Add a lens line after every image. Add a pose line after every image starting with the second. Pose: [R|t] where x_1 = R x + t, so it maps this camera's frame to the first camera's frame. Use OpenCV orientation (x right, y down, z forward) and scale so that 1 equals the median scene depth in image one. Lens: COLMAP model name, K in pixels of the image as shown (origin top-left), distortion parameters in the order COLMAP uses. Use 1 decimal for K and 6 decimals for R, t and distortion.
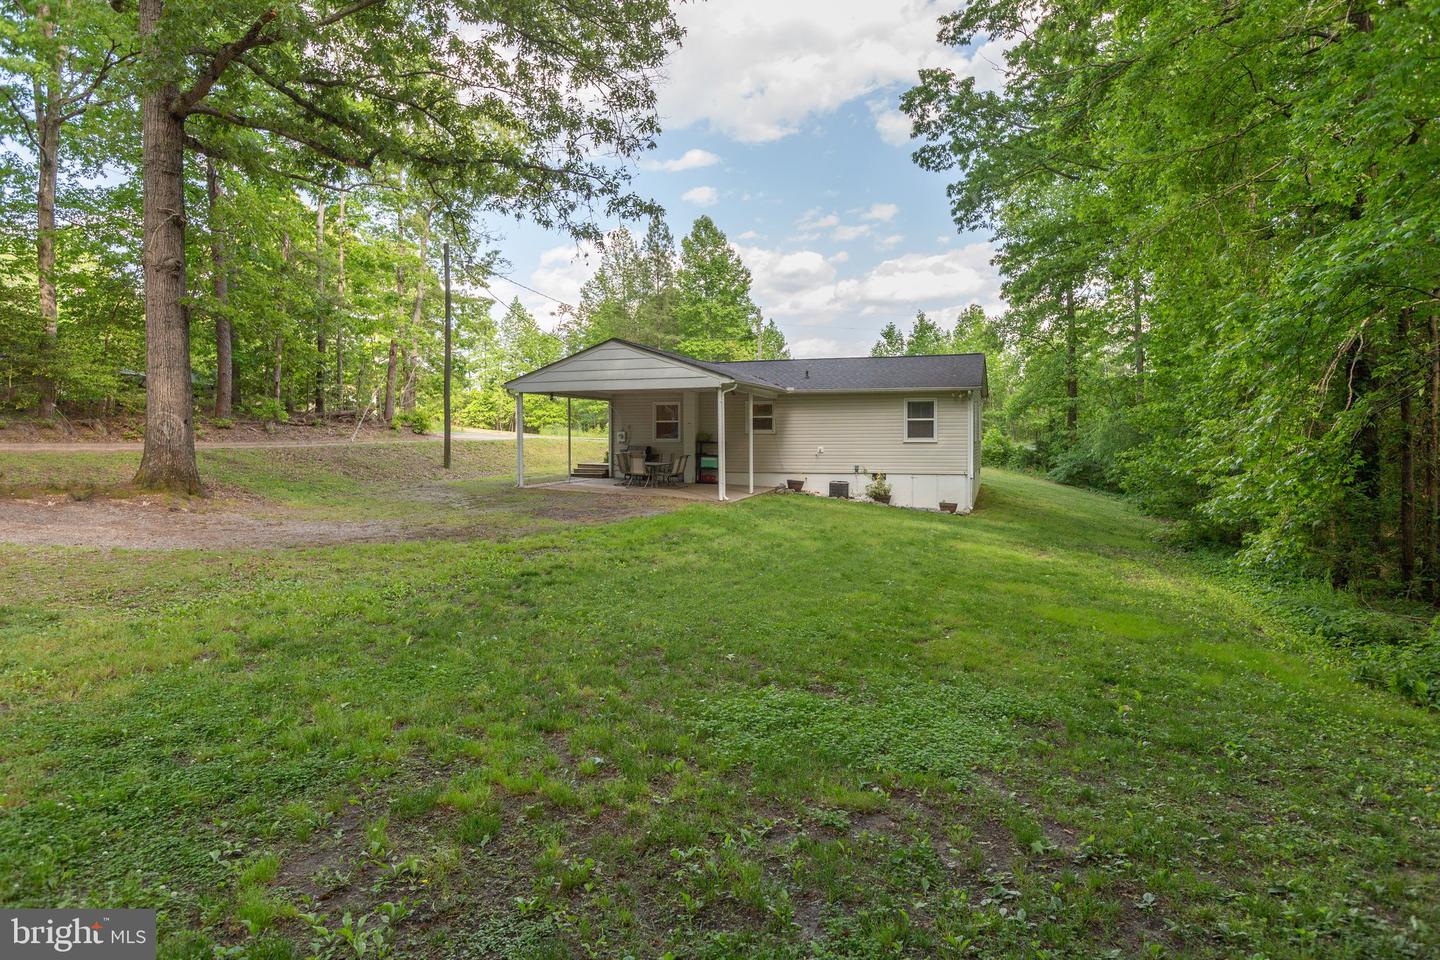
lens RADIAL K [[832.9, 0, 722.9], [0, 832.9, 454.2], [0, 0, 1]] dist [0.005606, 0.000357]
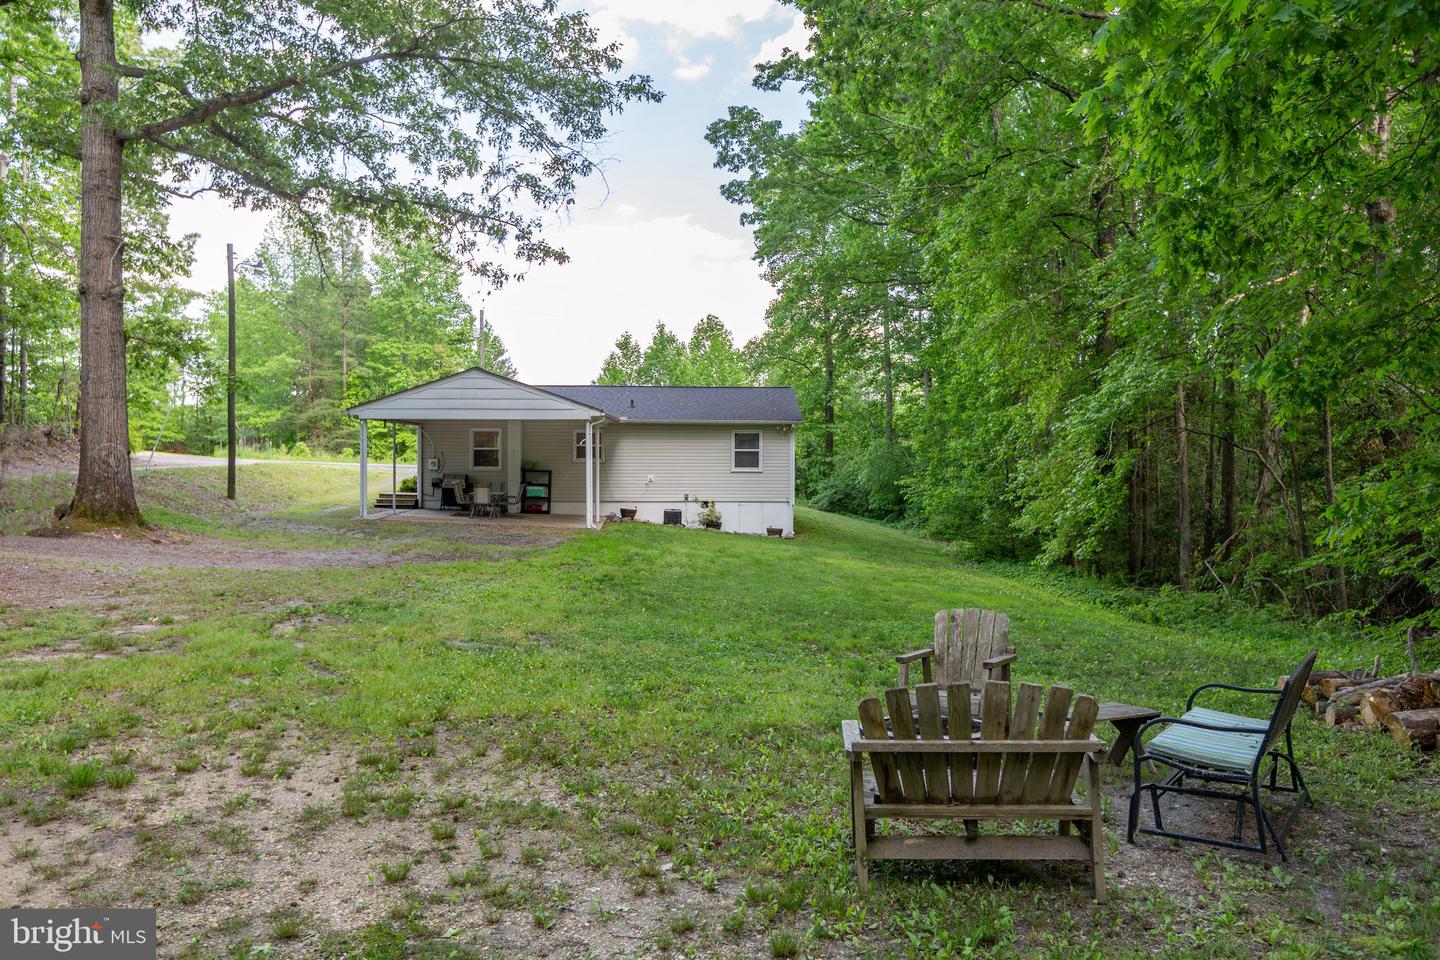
lens RADIAL K [[1043.0, 0, 720.0], [0, 1043.0, 480.0], [0, 0, 1]] dist [0.036001, -0.000509]
pose [[0.941191, -0.000755, 0.337875, -0.209518], [0.000411, 0.999999, 0.001090, -0.004515], [-0.337876, -0.000887, 0.941190, -0.204090]]
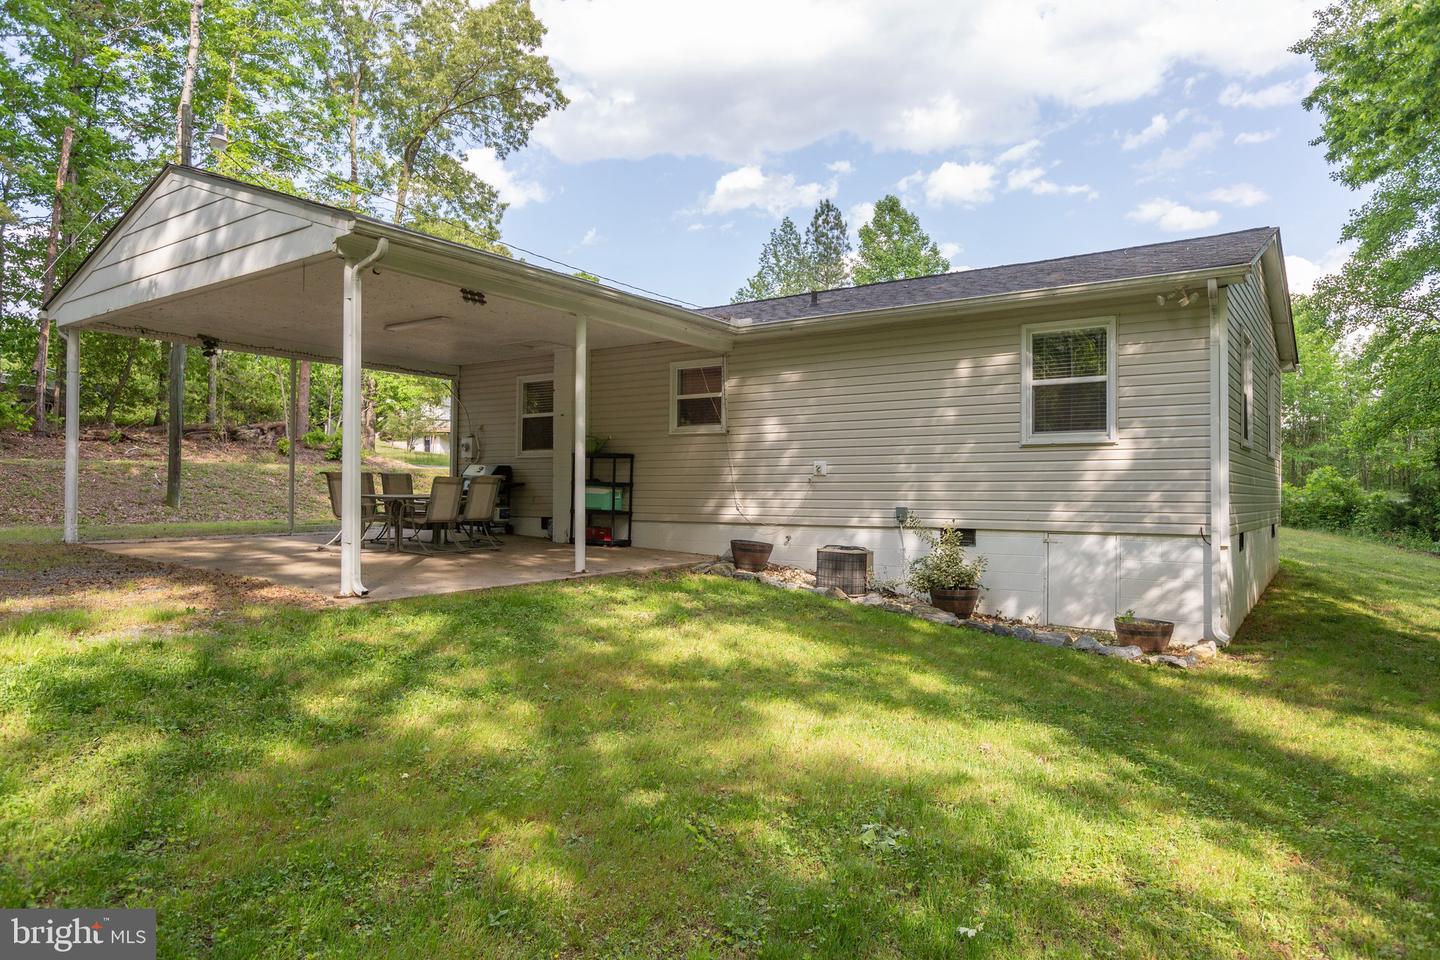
lens RADIAL K [[893.1, 0, 720.0], [0, 893.1, 480.0], [0, 0, 1]] dist [-0.001172, -0.001811]
pose [[0.958756, 0.003357, -0.284211, 0.175283], [-0.013850, 0.999294, -0.034918, 0.014771], [0.283893, 0.037414, 0.958126, 0.509286]]
